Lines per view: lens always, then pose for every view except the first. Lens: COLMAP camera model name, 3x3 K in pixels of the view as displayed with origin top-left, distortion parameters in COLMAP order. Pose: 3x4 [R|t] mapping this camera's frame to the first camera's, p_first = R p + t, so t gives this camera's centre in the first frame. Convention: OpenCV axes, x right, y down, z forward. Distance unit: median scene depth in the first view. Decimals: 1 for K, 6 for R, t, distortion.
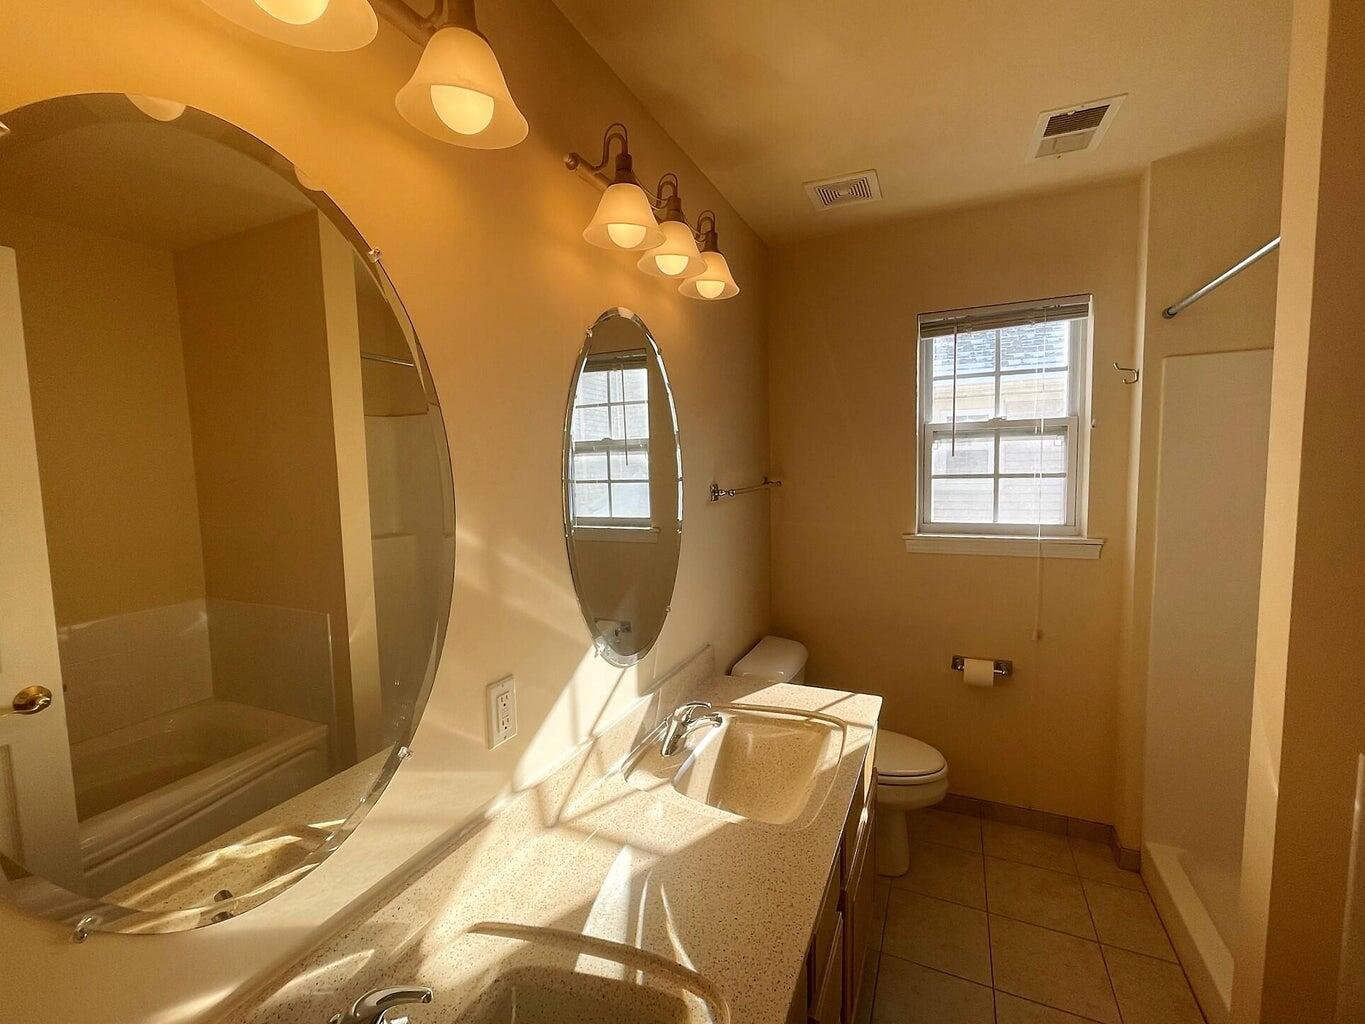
lens RADIAL K [[559.9, 0, 681.8], [0, 559.9, 514.3], [0, 0, 1]] dist [-0.000473, -0.000098]
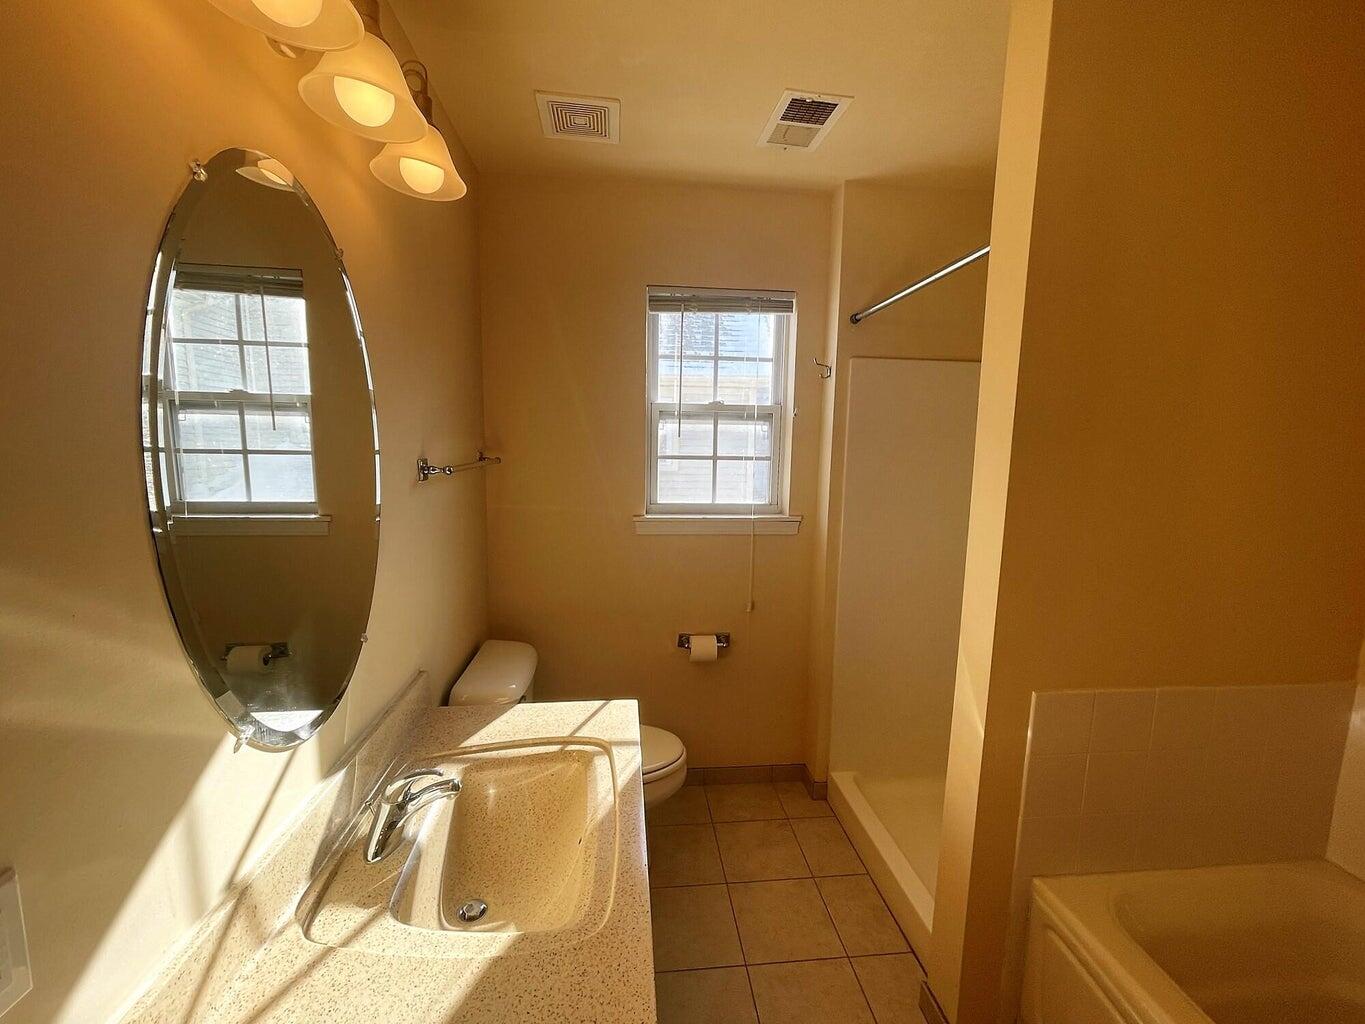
lens RADIAL K [[559.9, 0, 681.8], [0, 559.9, 514.3], [0, 0, 1]] dist [-0.000473, -0.000098]
pose [[0.859377, -0.025988, 0.510682, -0.025923], [0.006443, 0.999179, 0.040005, -0.006246], [-0.511302, -0.031089, 0.858838, 0.150958]]
